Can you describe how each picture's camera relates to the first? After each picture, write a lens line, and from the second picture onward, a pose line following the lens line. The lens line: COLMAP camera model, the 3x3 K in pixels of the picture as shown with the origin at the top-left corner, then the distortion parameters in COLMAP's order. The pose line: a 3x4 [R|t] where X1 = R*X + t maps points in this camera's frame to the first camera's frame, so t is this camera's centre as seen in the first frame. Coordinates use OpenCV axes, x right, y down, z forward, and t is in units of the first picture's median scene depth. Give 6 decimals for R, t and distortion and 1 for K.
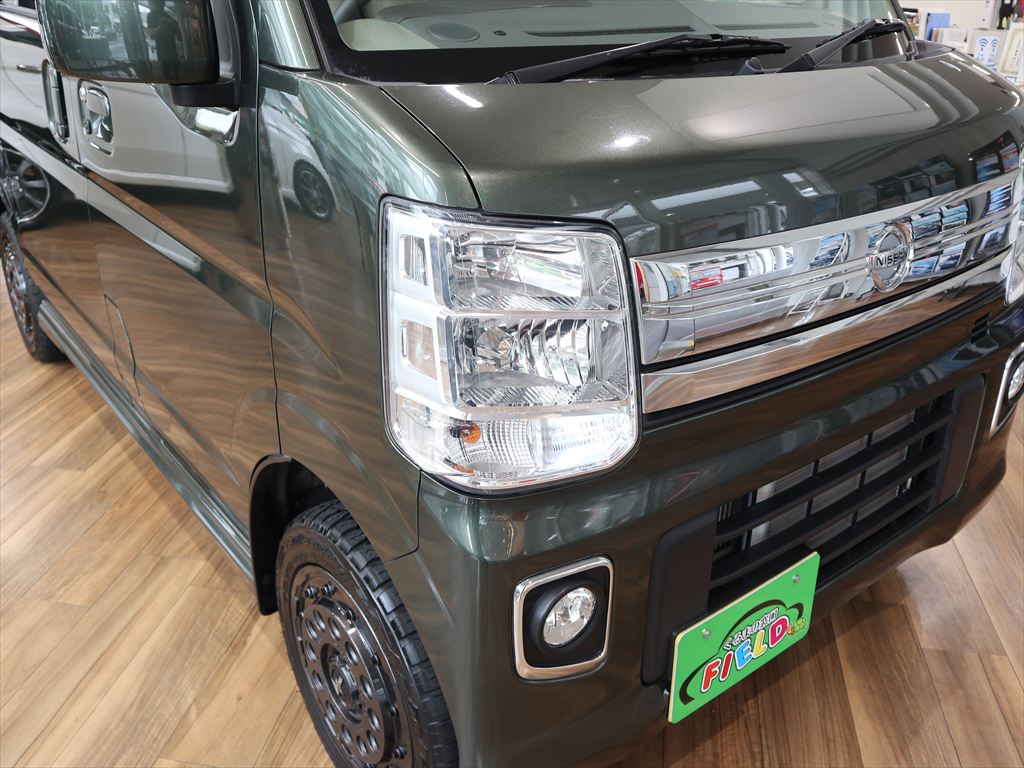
lens RADIAL K [[915.7, 0, 512.0], [0, 915.7, 384.0], [0, 0, 1]] dist [-0.087672, 0.014619]
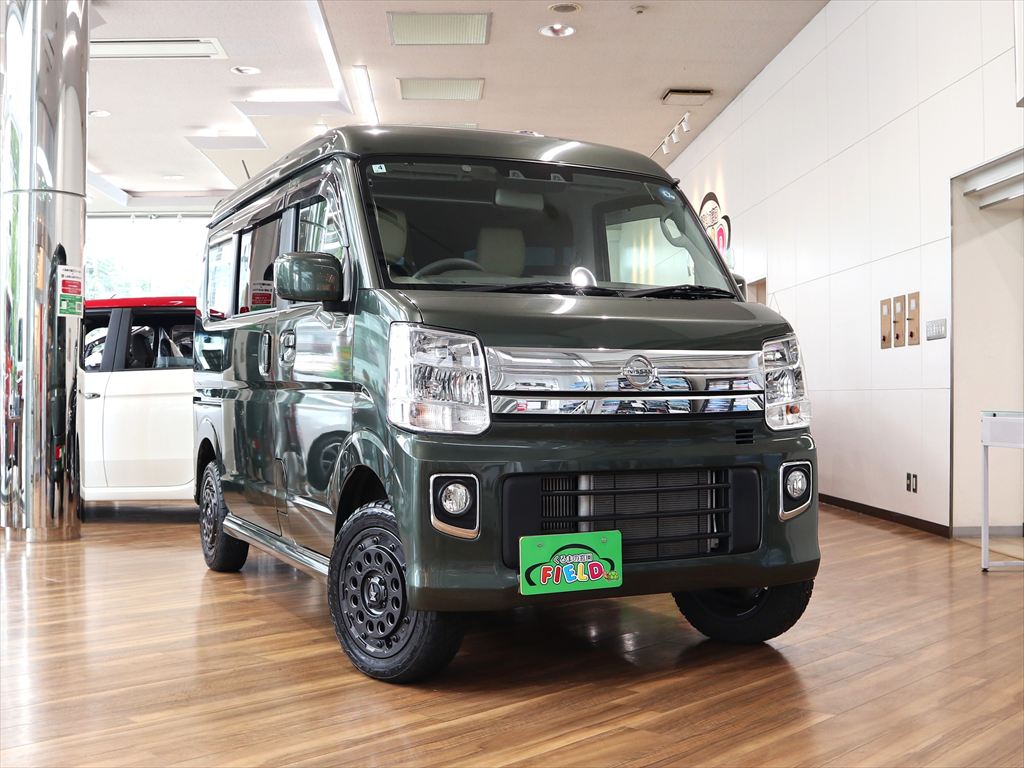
lens RADIAL K [[915.7, 0, 512.0], [0, 915.7, 384.0], [0, 0, 1]] dist [-0.087672, 0.014619]
pose [[0.986838, -0.003784, -0.161667, 0.421467], [-0.057535, 0.926094, -0.372880, 0.614090], [0.151130, 0.377273, 0.913687, -0.858879]]
